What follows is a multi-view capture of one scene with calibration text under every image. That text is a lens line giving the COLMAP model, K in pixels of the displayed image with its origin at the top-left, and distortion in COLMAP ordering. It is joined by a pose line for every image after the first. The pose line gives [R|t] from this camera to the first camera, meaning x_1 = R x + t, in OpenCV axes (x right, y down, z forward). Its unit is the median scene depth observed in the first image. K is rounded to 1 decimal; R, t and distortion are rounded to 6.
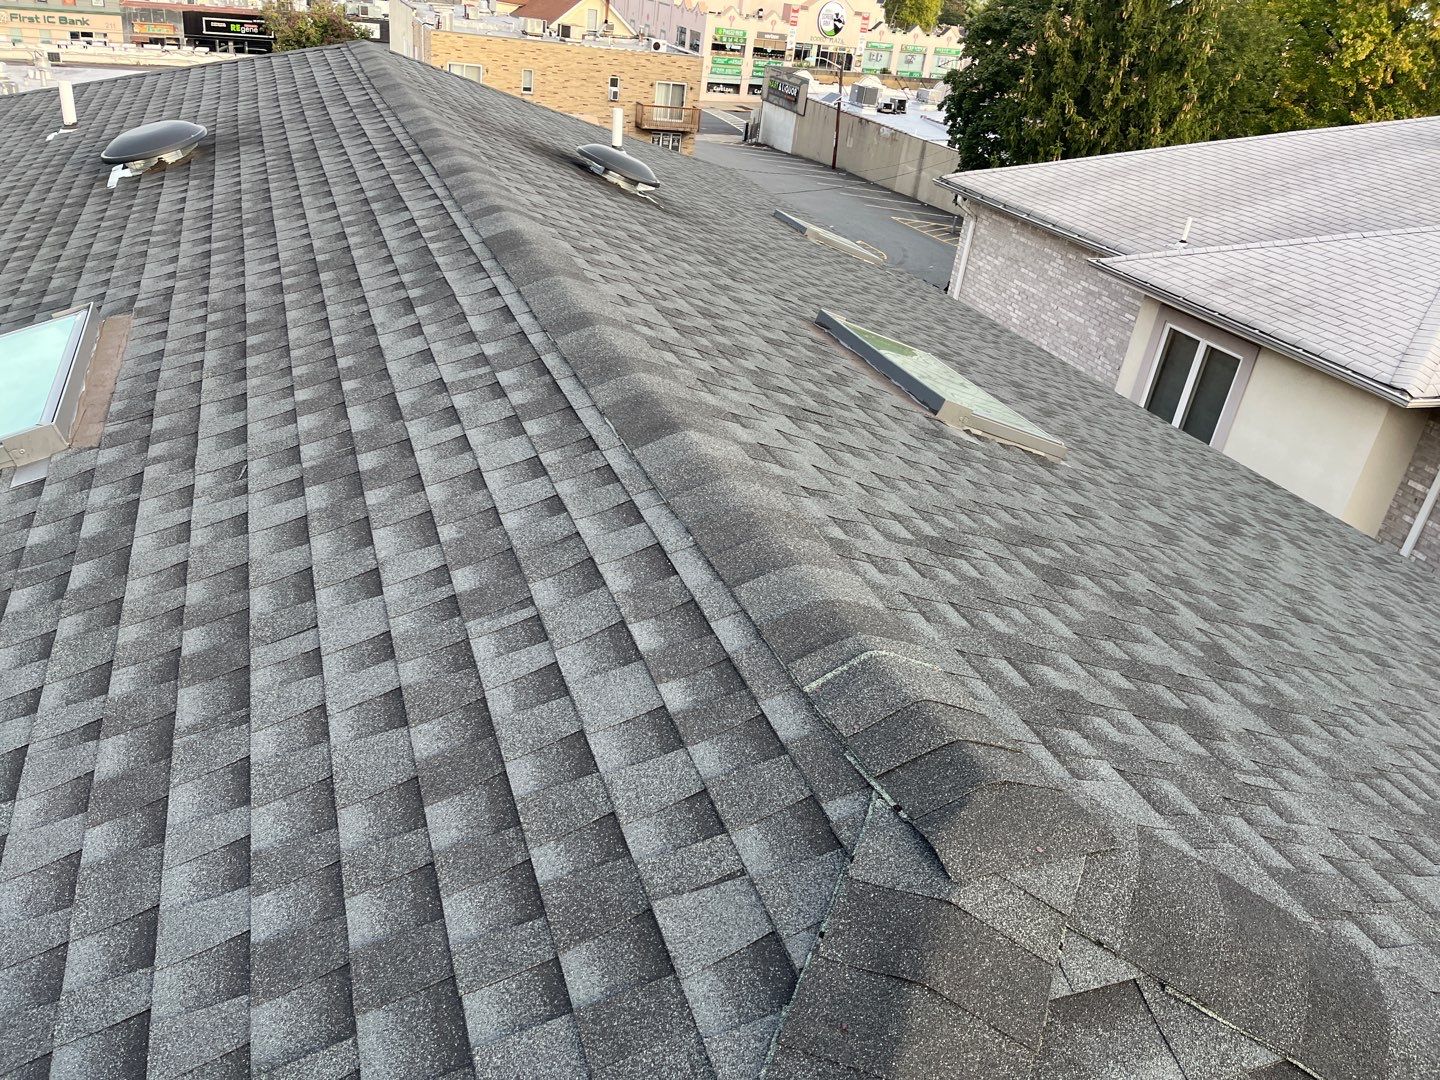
lens RADIAL K [[1084.9, 0, 697.4], [0, 1084.9, 533.1], [0, 0, 1]] dist [0.077031, -0.101593]
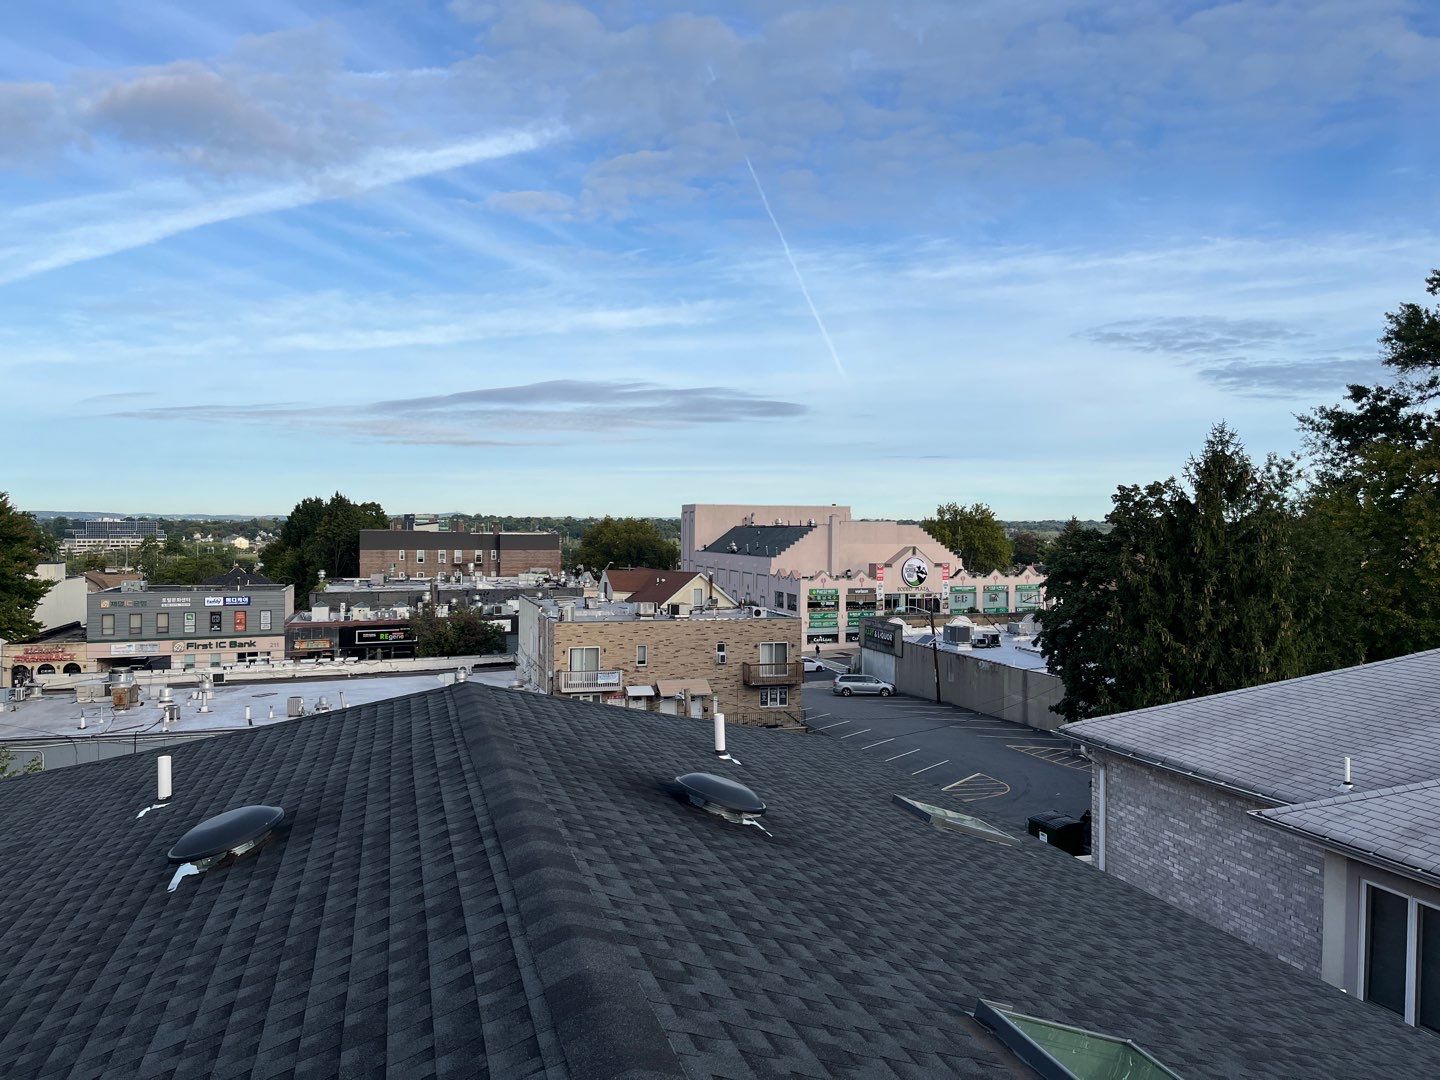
lens RADIAL K [[1086.8, 0, 720.0], [0, 1086.8, 540.0], [0, 0, 1]] dist [0.079297, -0.095788]
pose [[0.992441, -0.105786, -0.062209, 0.008431], [0.065058, 0.883334, -0.464208, -0.095909], [0.104058, 0.456652, 0.883539, 0.084062]]
